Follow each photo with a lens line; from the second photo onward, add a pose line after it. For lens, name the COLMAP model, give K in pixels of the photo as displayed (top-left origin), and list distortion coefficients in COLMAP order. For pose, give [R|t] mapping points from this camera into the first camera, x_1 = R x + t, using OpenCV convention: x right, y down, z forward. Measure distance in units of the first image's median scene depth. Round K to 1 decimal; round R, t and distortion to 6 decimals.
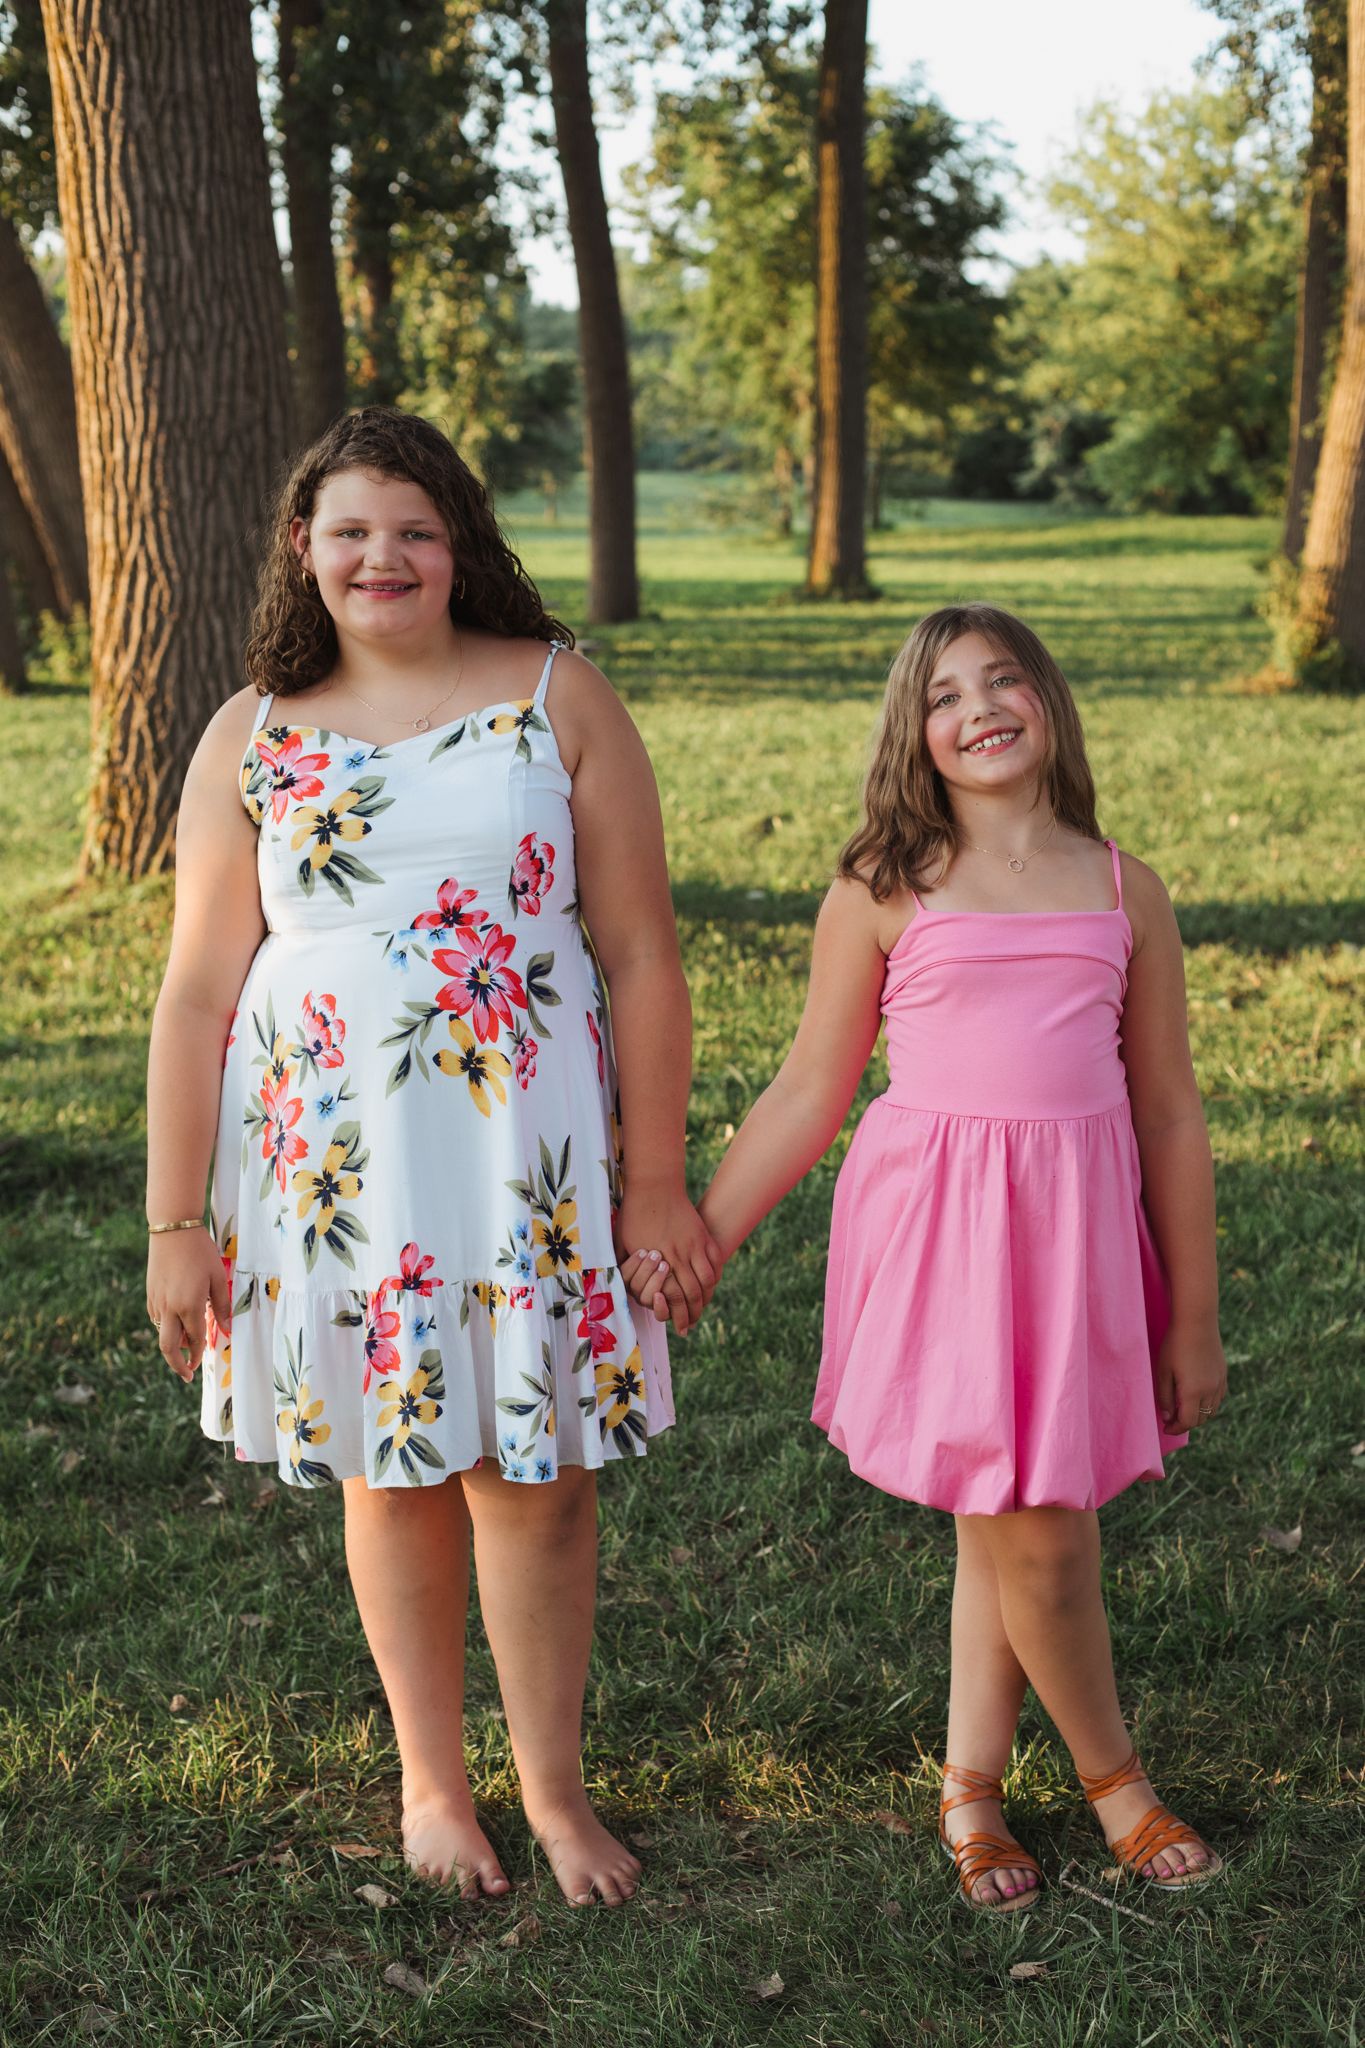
lens RADIAL K [[3177.9, 0, 718.2], [0, 3177.9, 1054.2], [0, 0, 1]] dist [-0.136818, 0.117982]
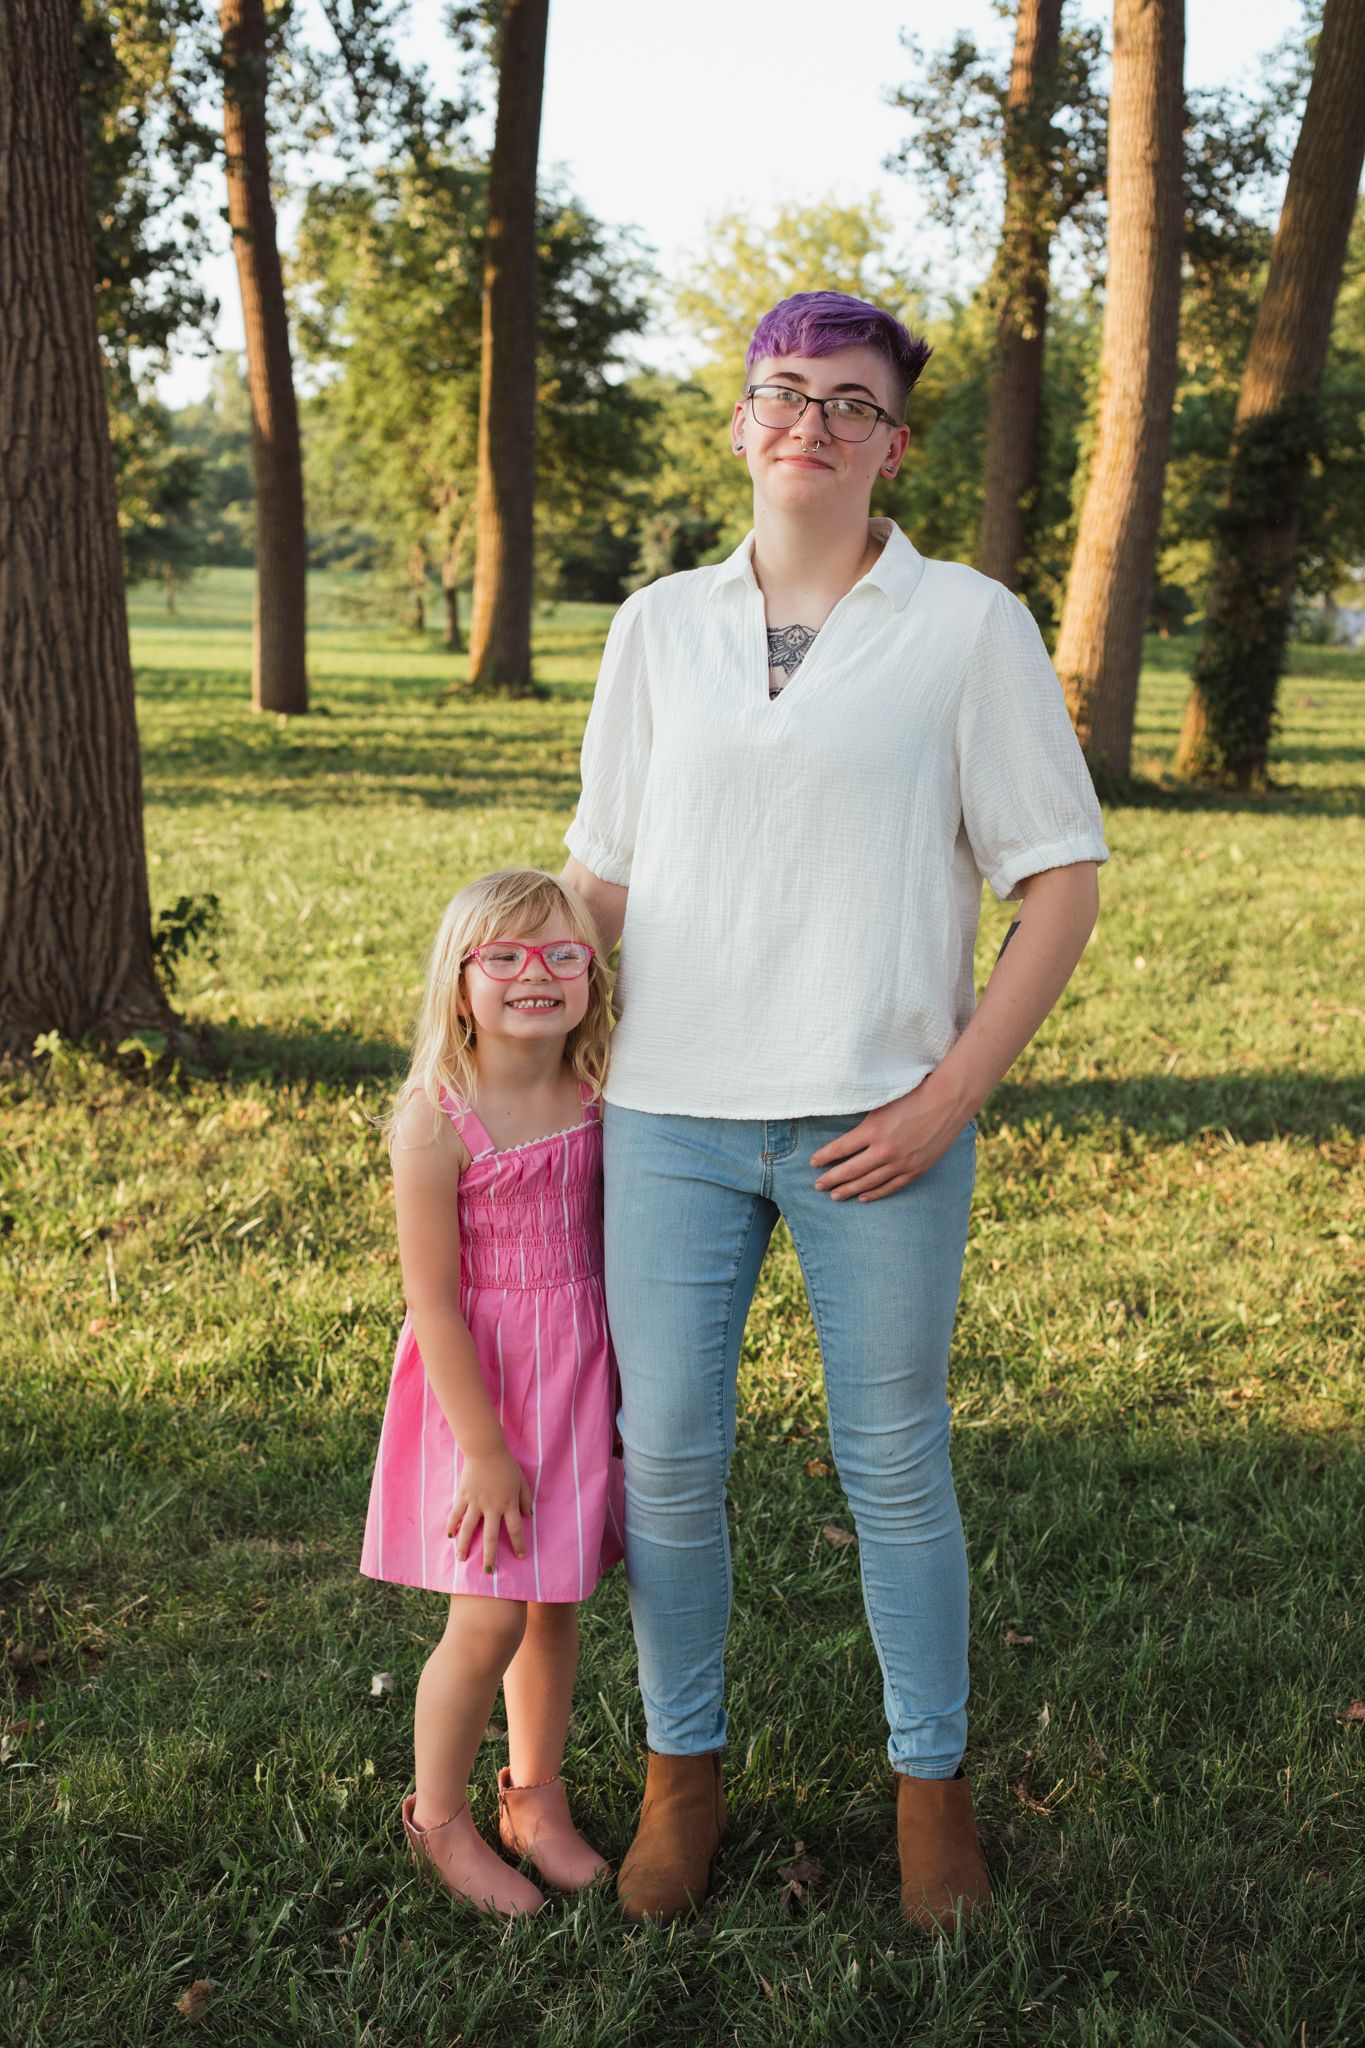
lens RADIAL K [[3036.8, 0, 682.5], [0, 3036.8, 1024.0], [0, 0, 1]] dist [-0.148595, 0.160389]
pose [[0.992015, 0.007505, 0.125893, -0.026587], [-0.003100, 0.999377, -0.035154, -0.010911], [-0.126078, 0.034483, 0.991421, 0.076169]]
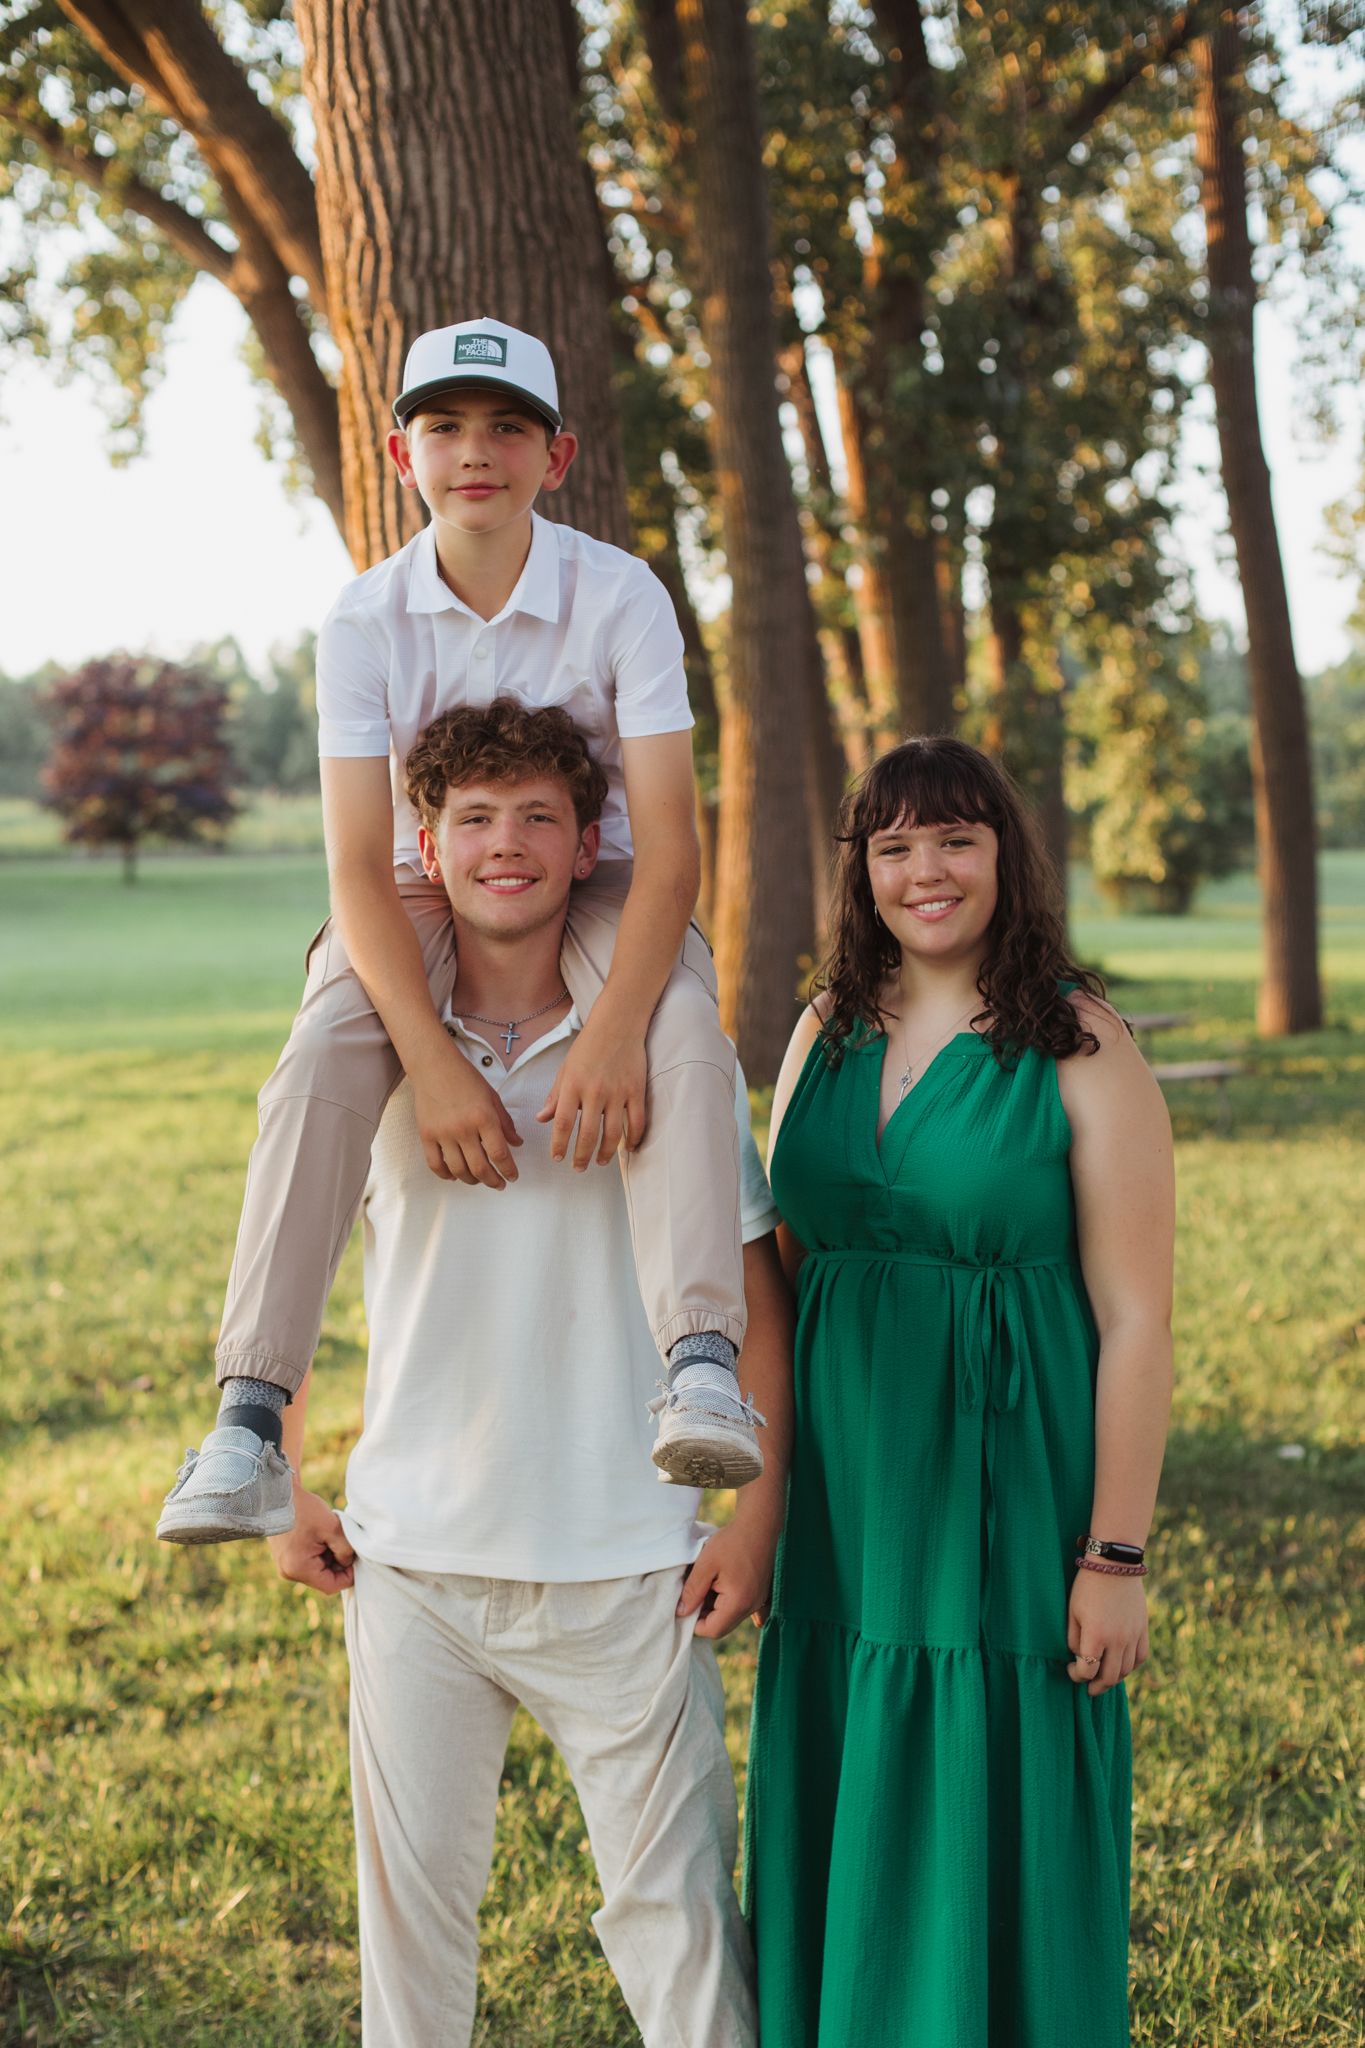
lens RADIAL K [[3512.5, 0, 682.5], [0, 3512.5, 1024.0], [0, 0, 1]] dist [-0.051723, -0.122595]
pose [[0.974264, -0.008147, -0.225261, 0.018358], [-0.022011, 0.991132, -0.131044, -0.012789], [0.224331, 0.132629, 0.965446, 0.064127]]
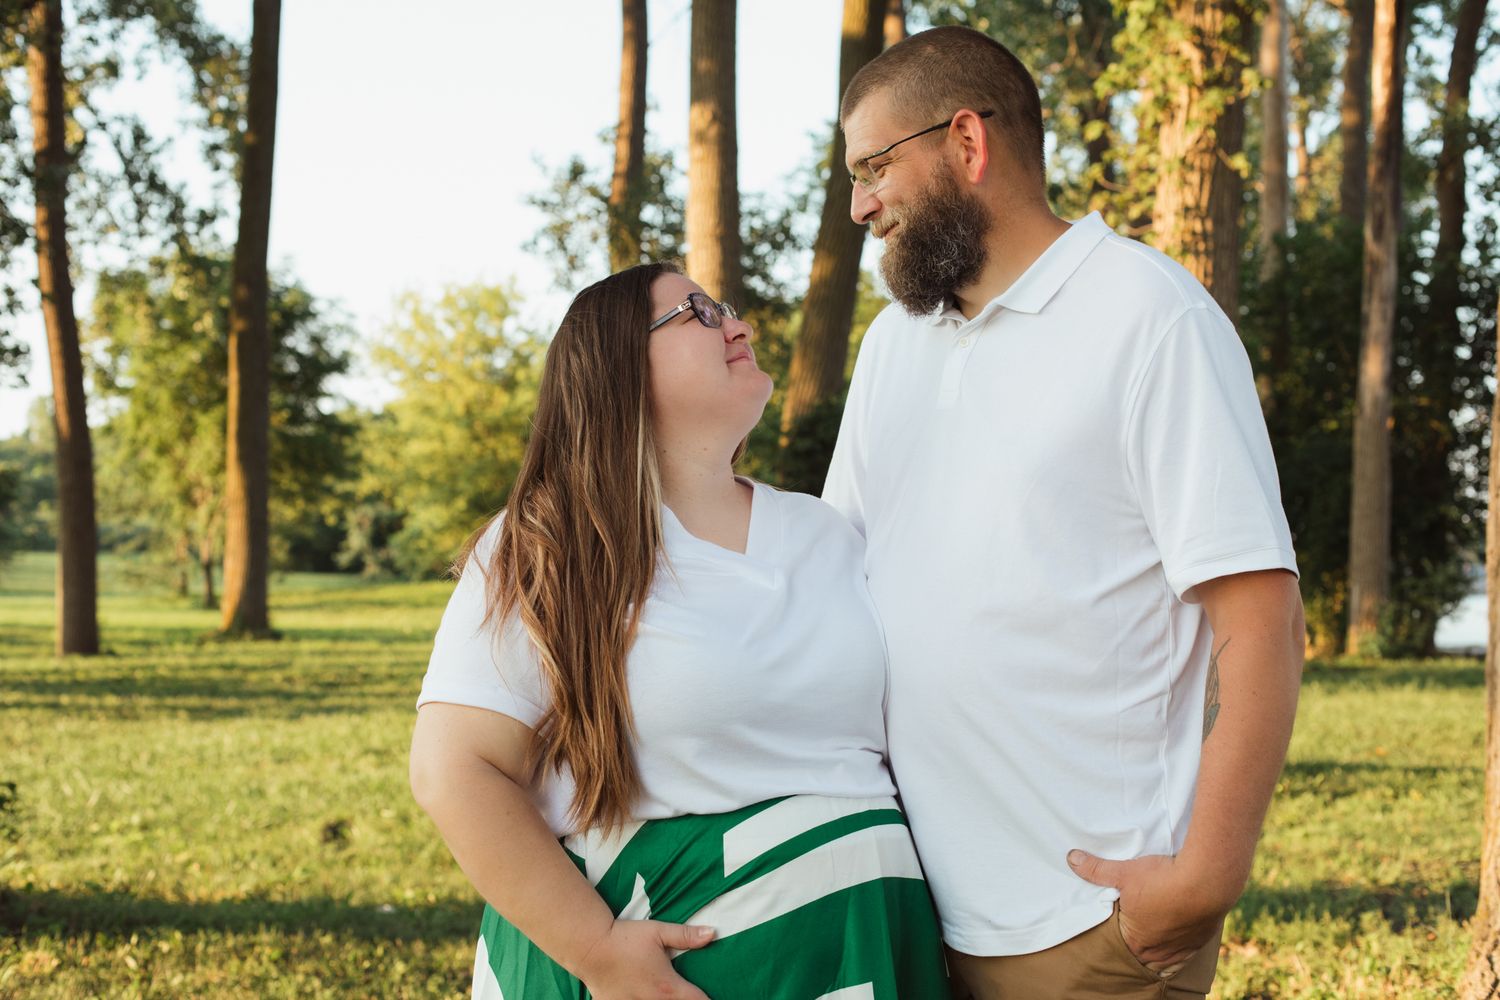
lens RADIAL K [[2180.2, 0, 758.5], [0, 2180.2, 496.3], [0, 0, 1]] dist [-0.135515, 0.109527]
pose [[0.956020, 0.010837, 0.293103, -0.025364], [0.050709, 0.978162, -0.201565, -0.011051], [-0.288886, 0.207563, 0.934592, 0.097479]]
